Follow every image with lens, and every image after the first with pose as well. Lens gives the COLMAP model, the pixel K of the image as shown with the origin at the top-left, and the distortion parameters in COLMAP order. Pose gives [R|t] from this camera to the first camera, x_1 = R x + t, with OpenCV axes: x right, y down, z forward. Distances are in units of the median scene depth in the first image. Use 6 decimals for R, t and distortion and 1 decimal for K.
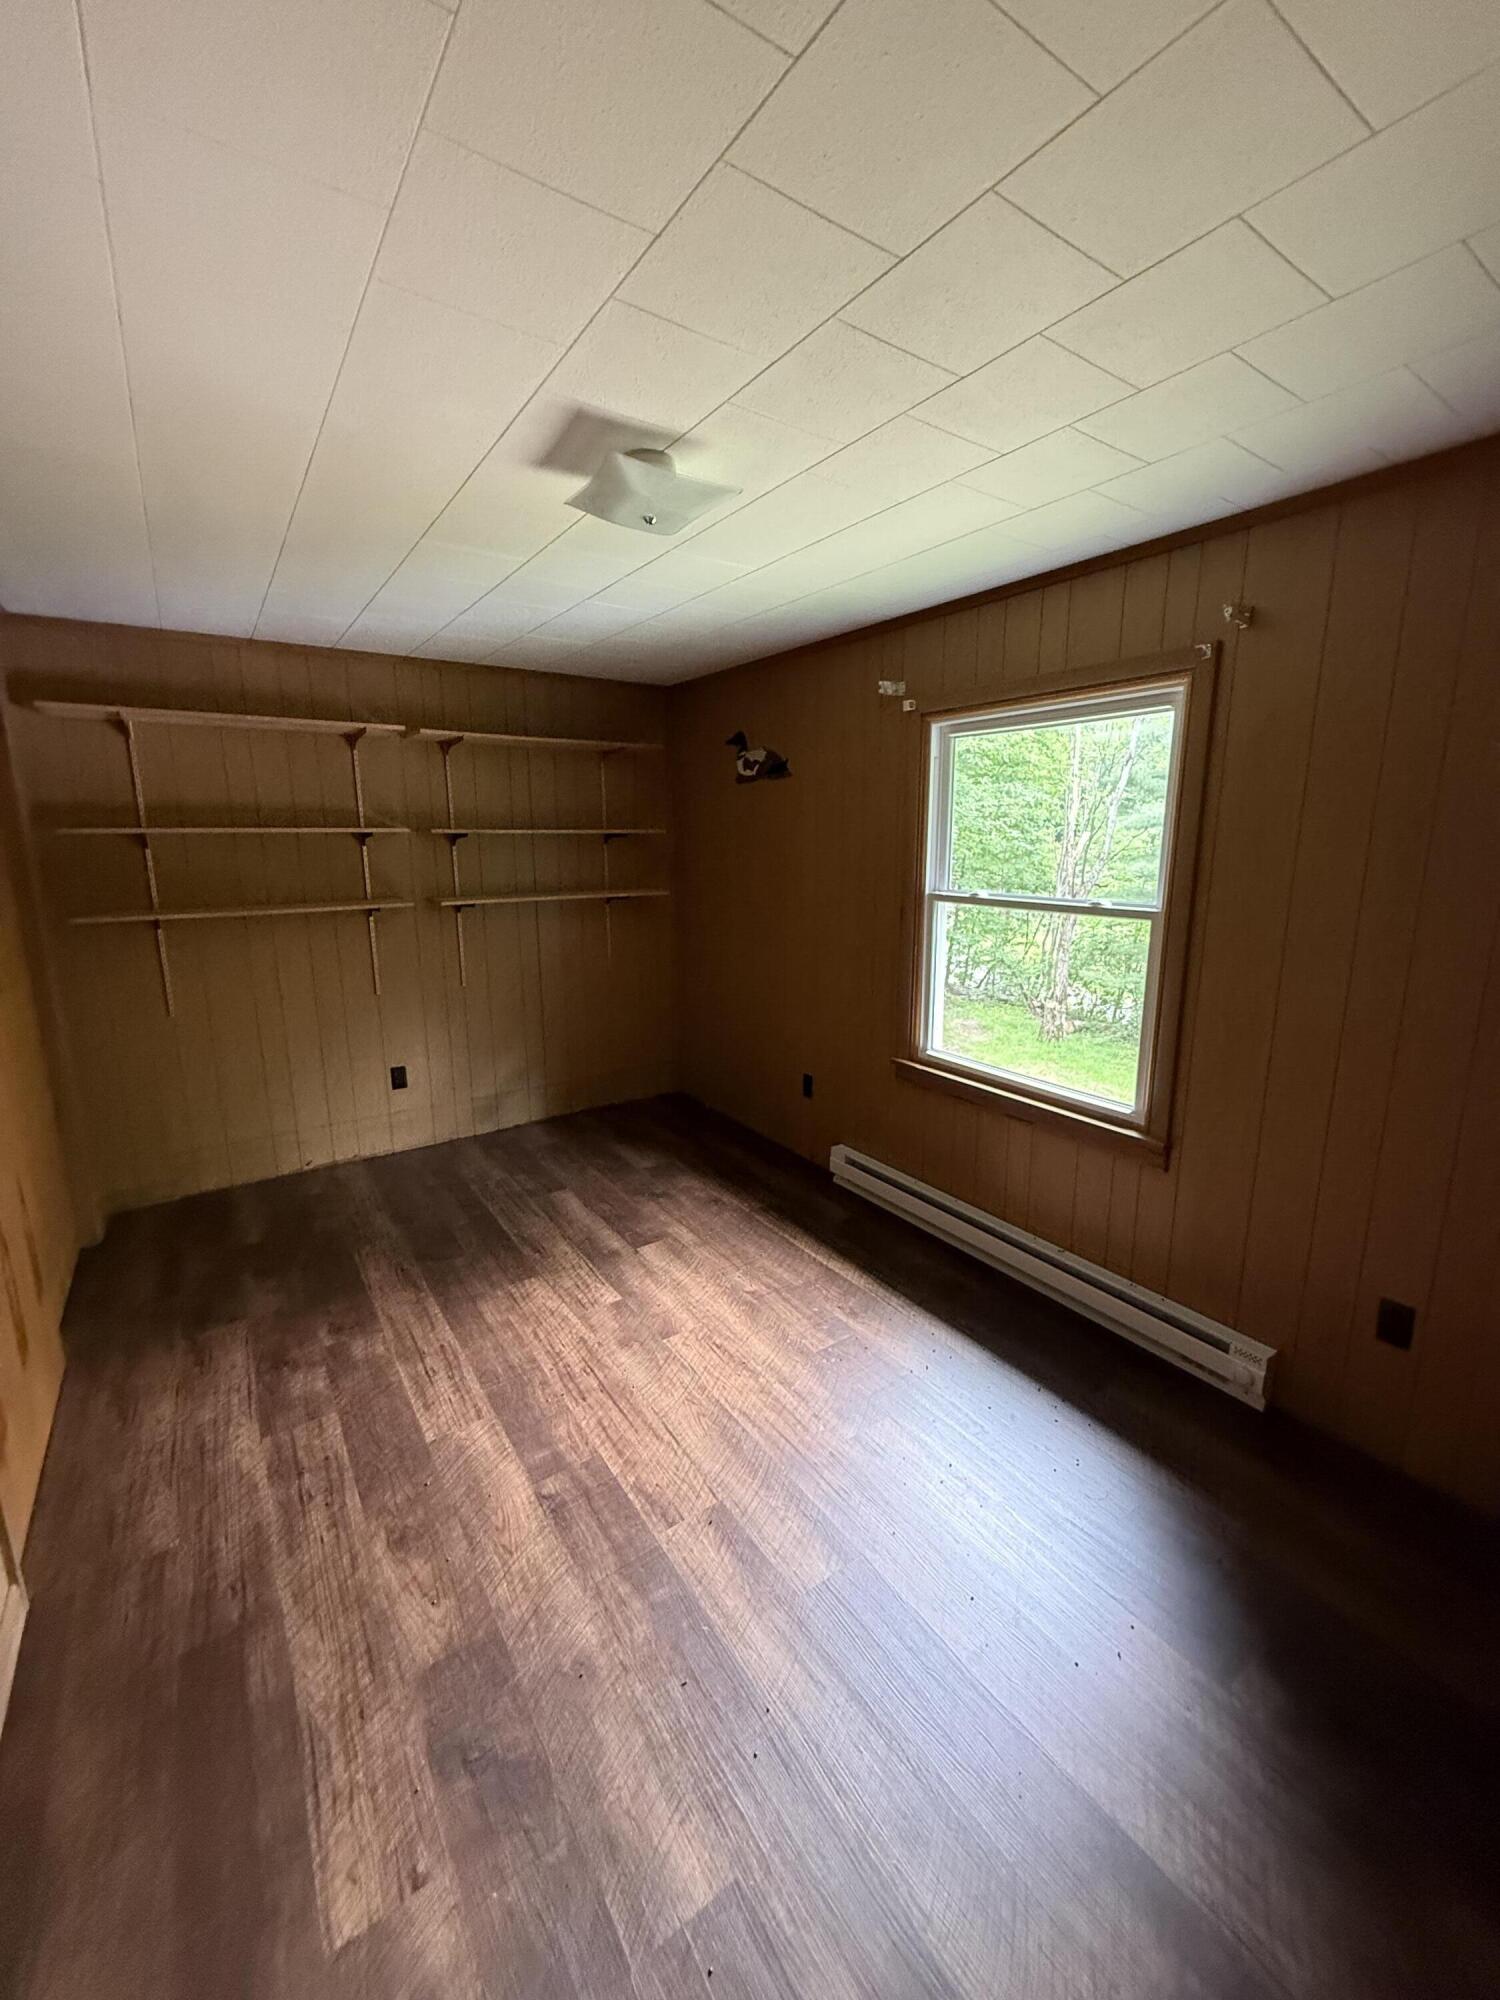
lens RADIAL K [[791.7, 0, 755.8], [0, 791.7, 1001.1], [0, 0, 1]] dist [-0.003144, -0.000534]
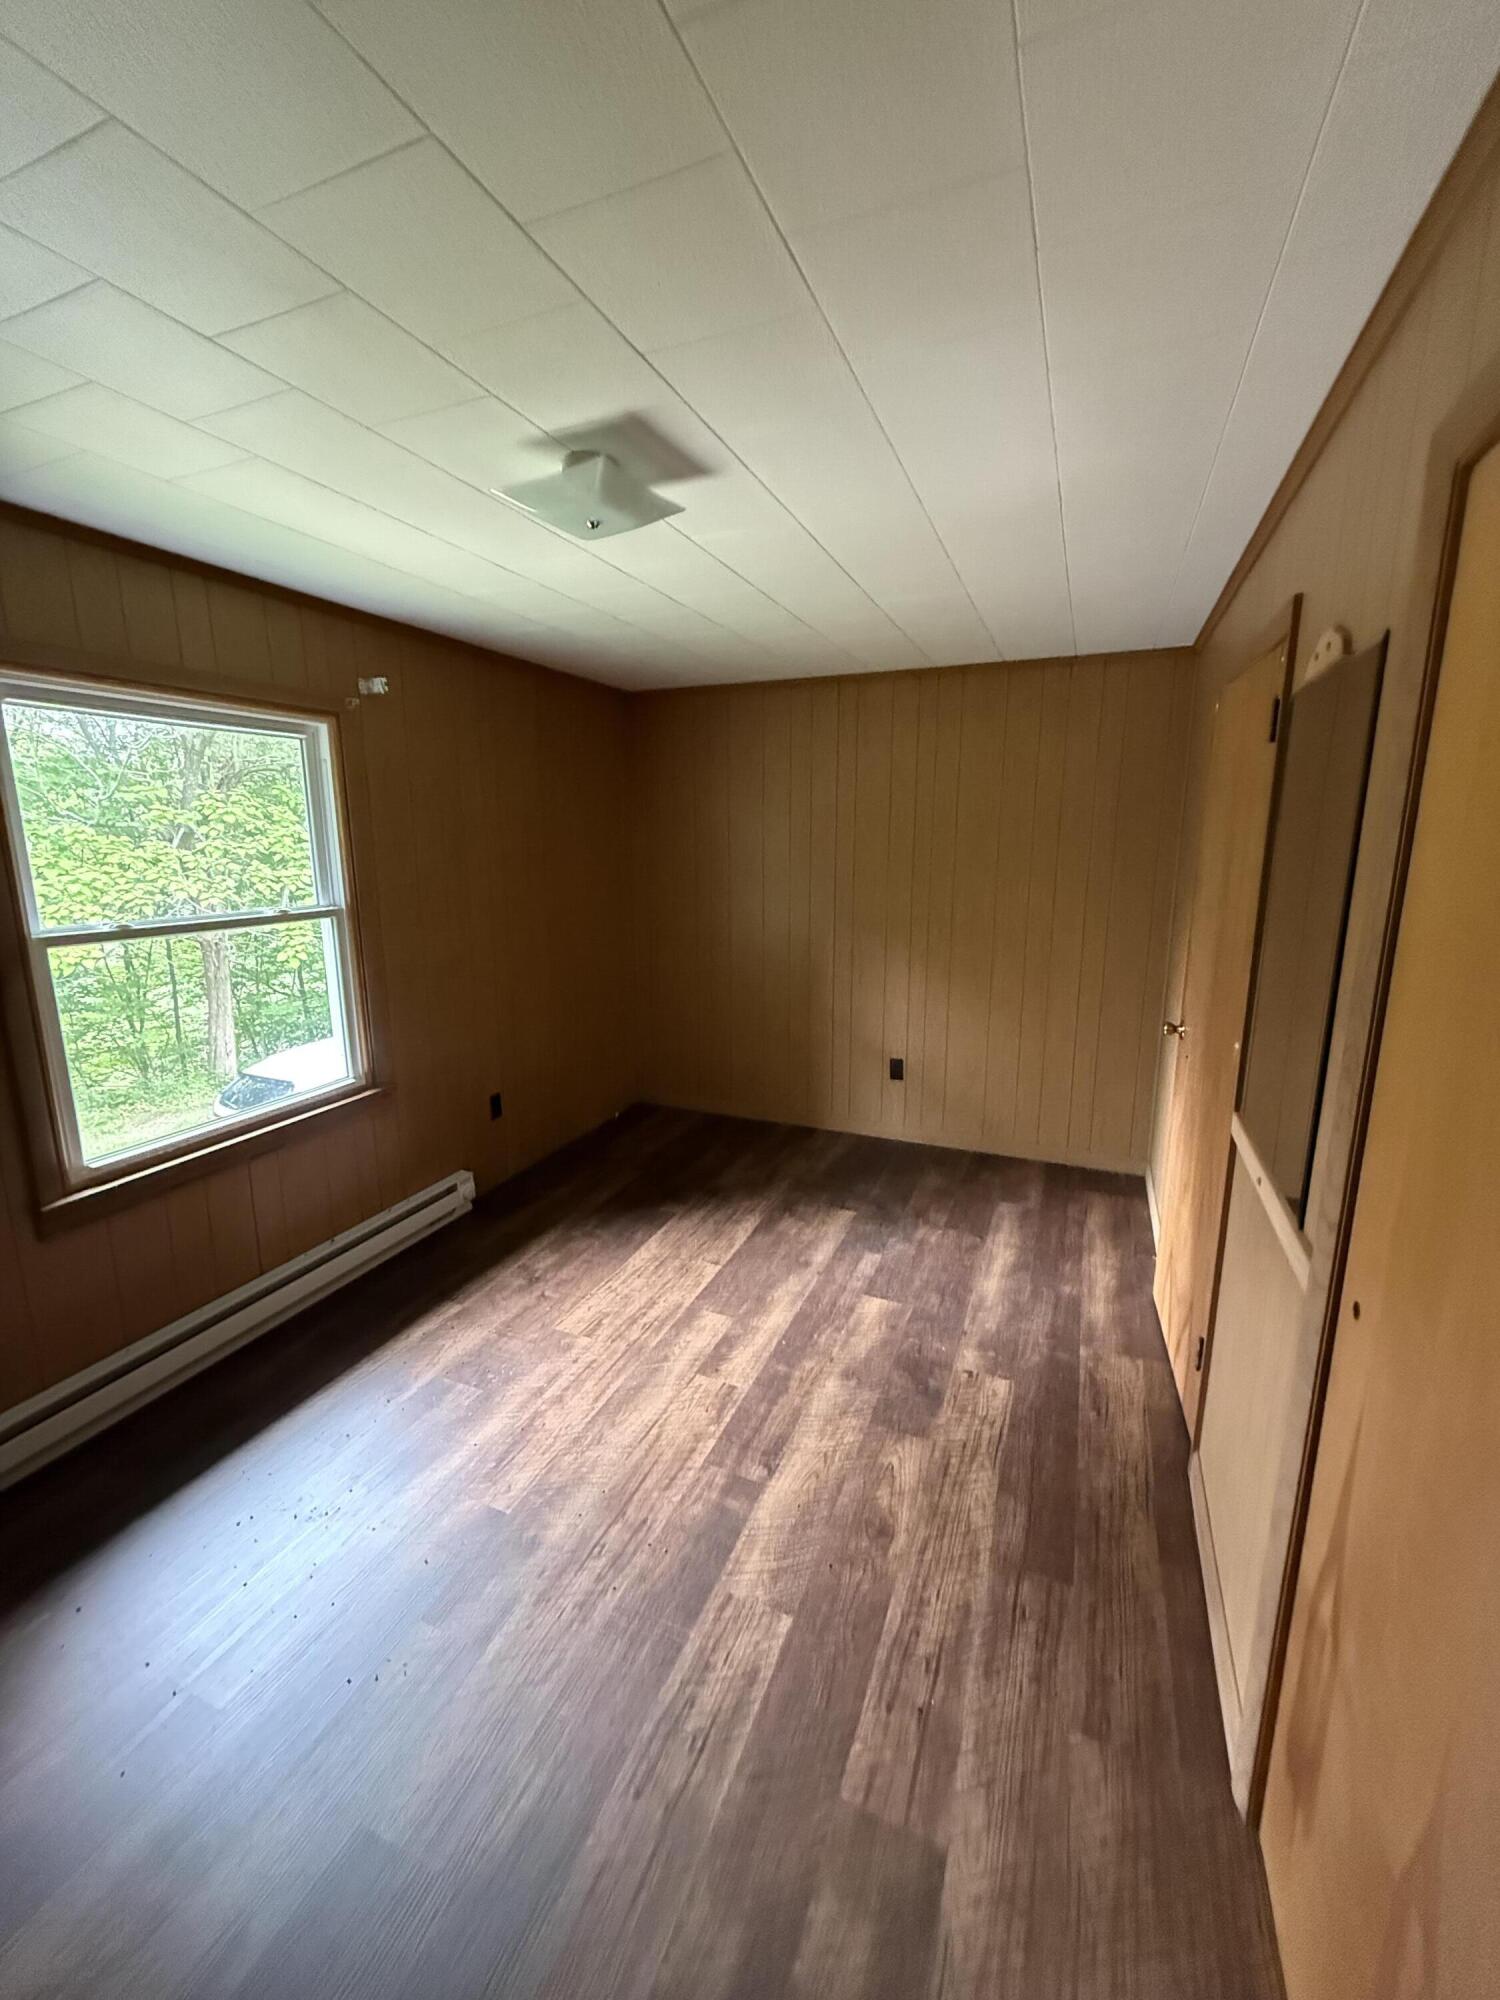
lens RADIAL K [[791.7, 0, 747.4], [0, 791.7, 1000.0], [0, 0, 1]] dist [-0.003144, -0.000534]
pose [[-0.527734, -0.168419, 0.832546, -0.955247], [0.179461, 0.935913, 0.303086, -0.266977], [-0.830235, 0.309358, -0.463688, 1.227803]]
